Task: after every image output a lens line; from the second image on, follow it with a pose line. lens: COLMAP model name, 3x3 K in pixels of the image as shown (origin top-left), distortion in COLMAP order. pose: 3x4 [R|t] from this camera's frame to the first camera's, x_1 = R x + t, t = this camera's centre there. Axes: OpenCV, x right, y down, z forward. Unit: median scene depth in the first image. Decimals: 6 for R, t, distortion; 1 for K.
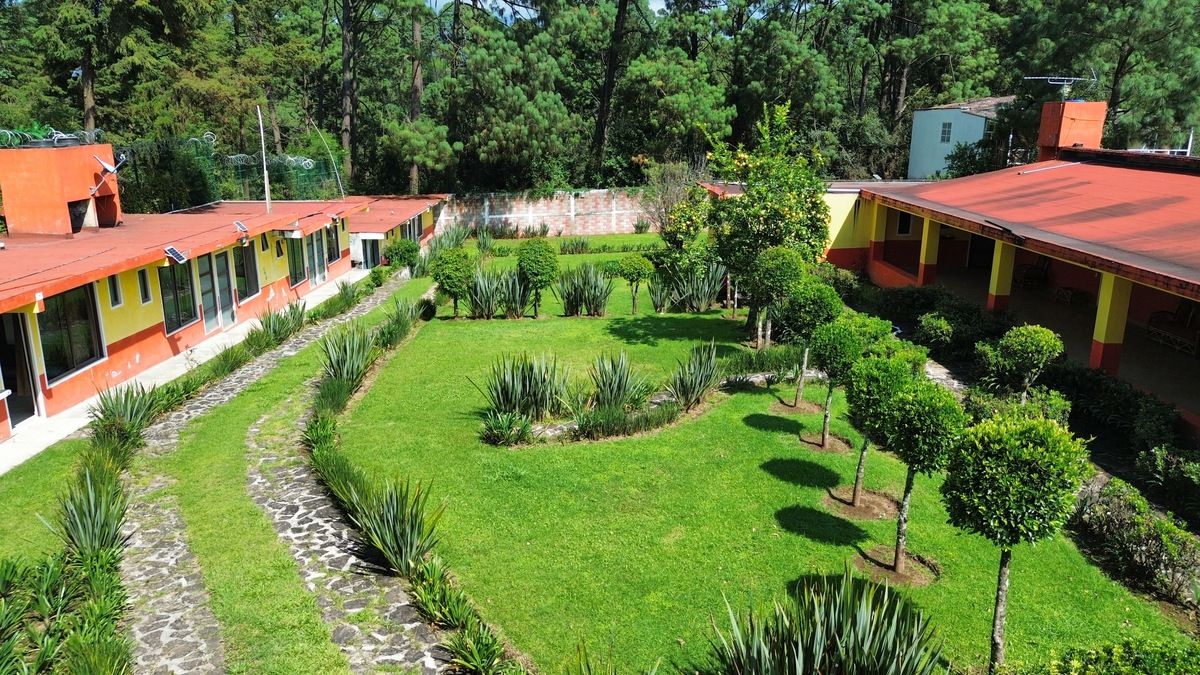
lens RADIAL K [[851.0, 0, 605.5], [0, 851.0, 337.9], [0, 0, 1]] dist [0.070610, -0.065577]
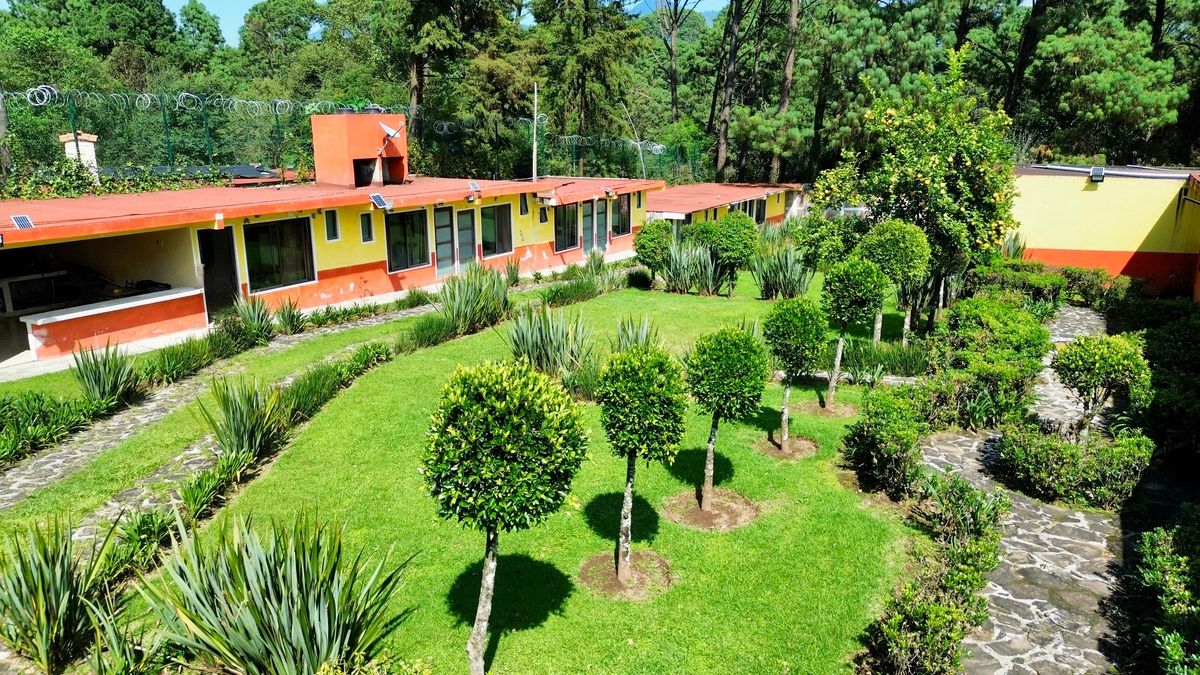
lens RADIAL K [[851.0, 0, 602.6], [0, 851.0, 335.0], [0, 0, 1]] dist [0.070610, -0.065577]
pose [[0.858101, 0.124333, -0.498200, 0.274307], [-0.128149, 0.991396, 0.026693, 0.010407], [0.497233, 0.040939, 0.866651, 0.115726]]
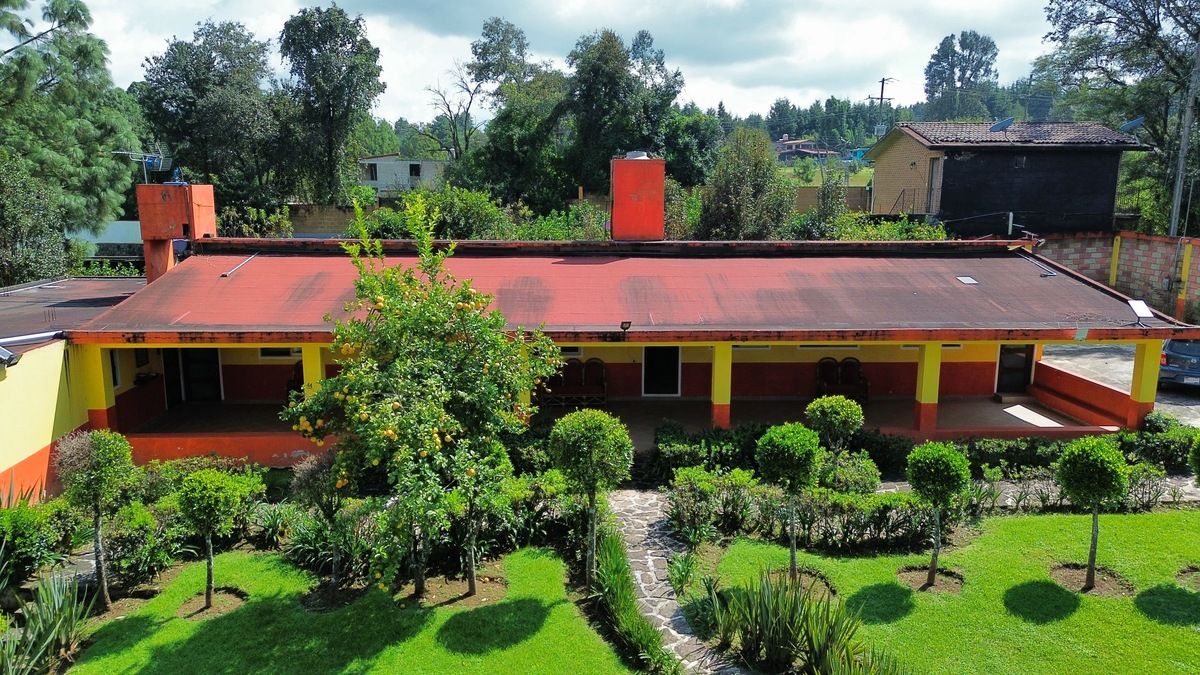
lens RADIAL K [[885.7, 0, 612.5], [0, 885.7, 306.4], [0, 0, 1]] dist [0.030609, 0.000700]
pose [[-0.022967, -0.145246, 0.989129, -0.333296], [0.251475, 0.956738, 0.146329, -0.200872], [-0.967591, 0.252102, 0.014552, 0.681757]]
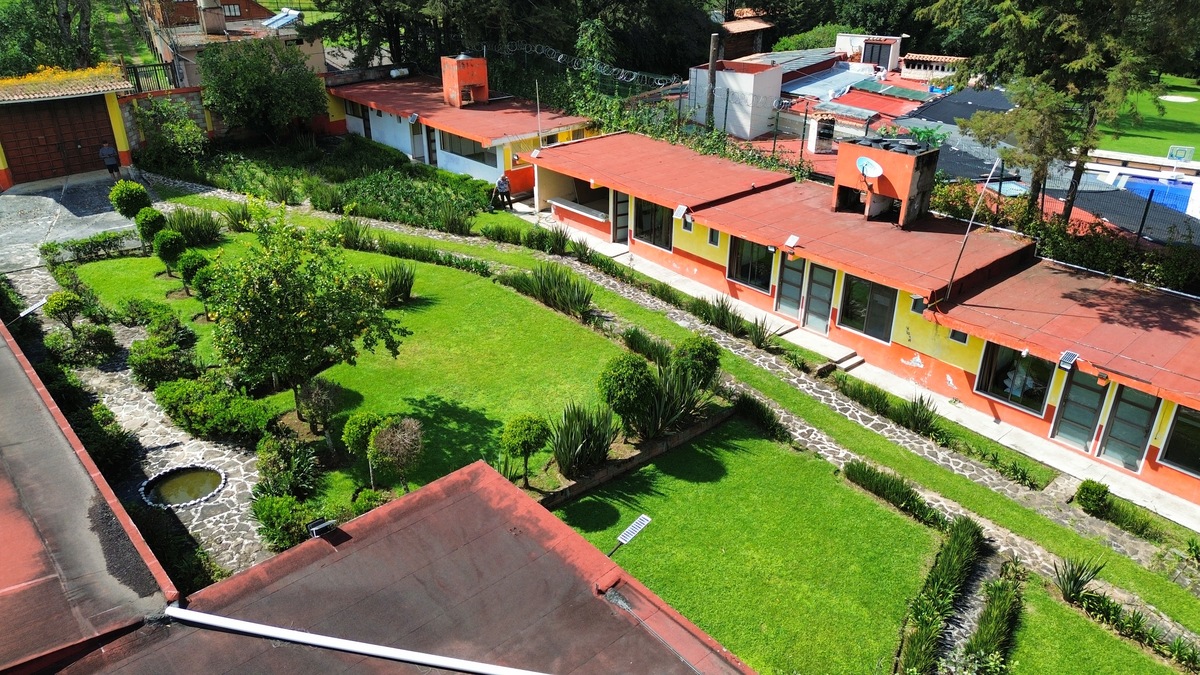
lens RADIAL K [[851.0, 0, 599.9], [0, 851.0, 342.1], [0, 0, 1]] dist [0.070610, -0.065577]
pose [[-0.762758, 0.279034, -0.583387, 0.381004], [-0.173083, 0.781121, 0.599911, -0.577787], [0.623091, 0.558561, -0.547510, 1.382413]]
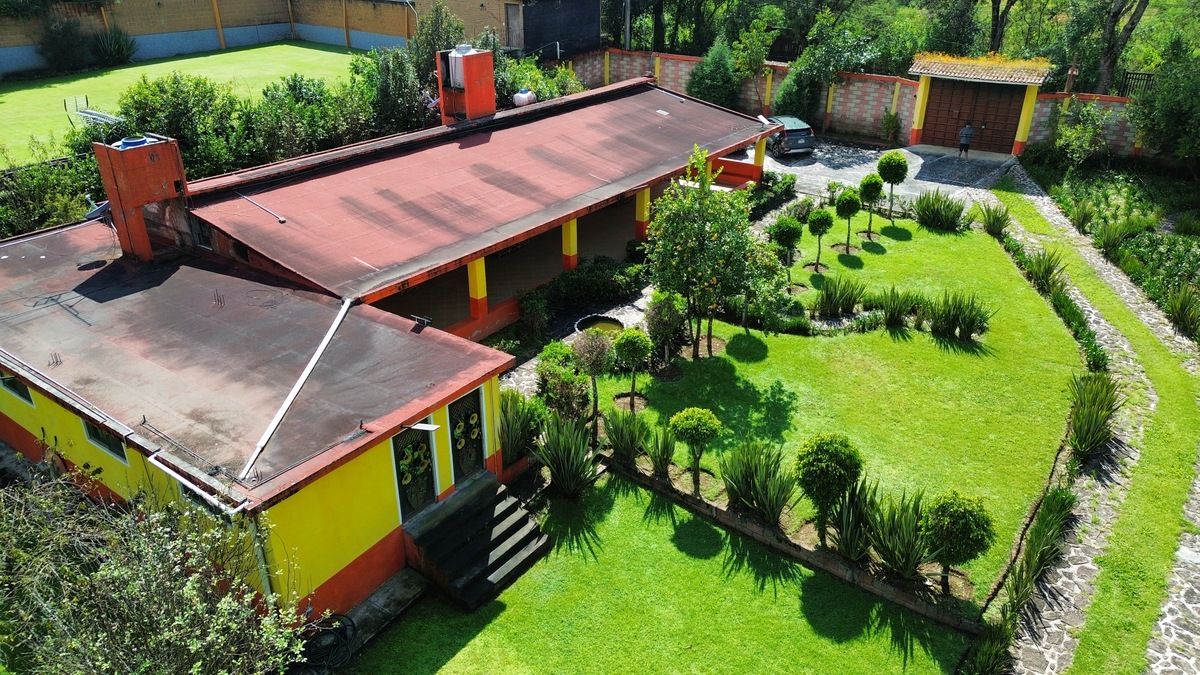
lens RADIAL K [[851.0, 0, 596.8], [0, 851.0, 334.1], [0, 0, 1]] dist [0.070610, -0.065577]
pose [[-0.792781, -0.274551, 0.544169, -0.269508], [0.152061, 0.775479, 0.612789, -0.600969], [-0.590233, 0.568554, -0.573036, 1.419343]]
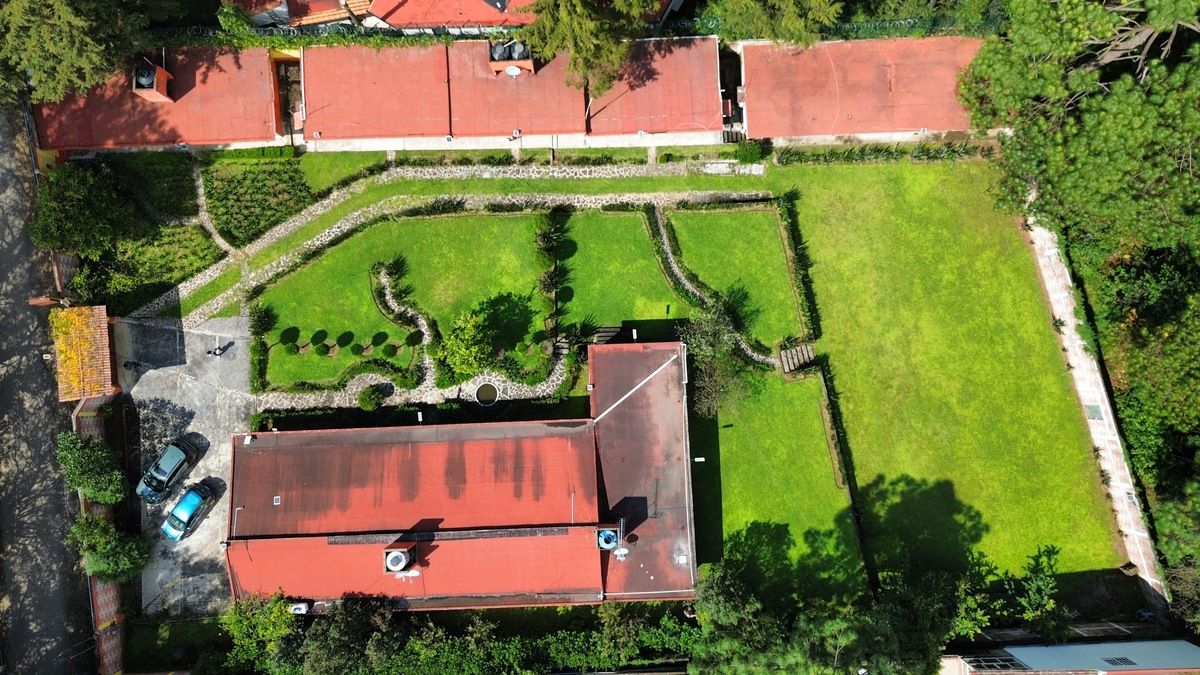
lens RADIAL K [[851.0, 0, 643.6], [0, 851.0, 356.8], [0, 0, 1]] dist [0.070610, -0.065577]
pose [[0.011968, 0.998703, -0.049494, 0.279522], [-0.229101, 0.050919, 0.972070, -2.245186], [0.973329, -0.000294, 0.229413, 0.745282]]
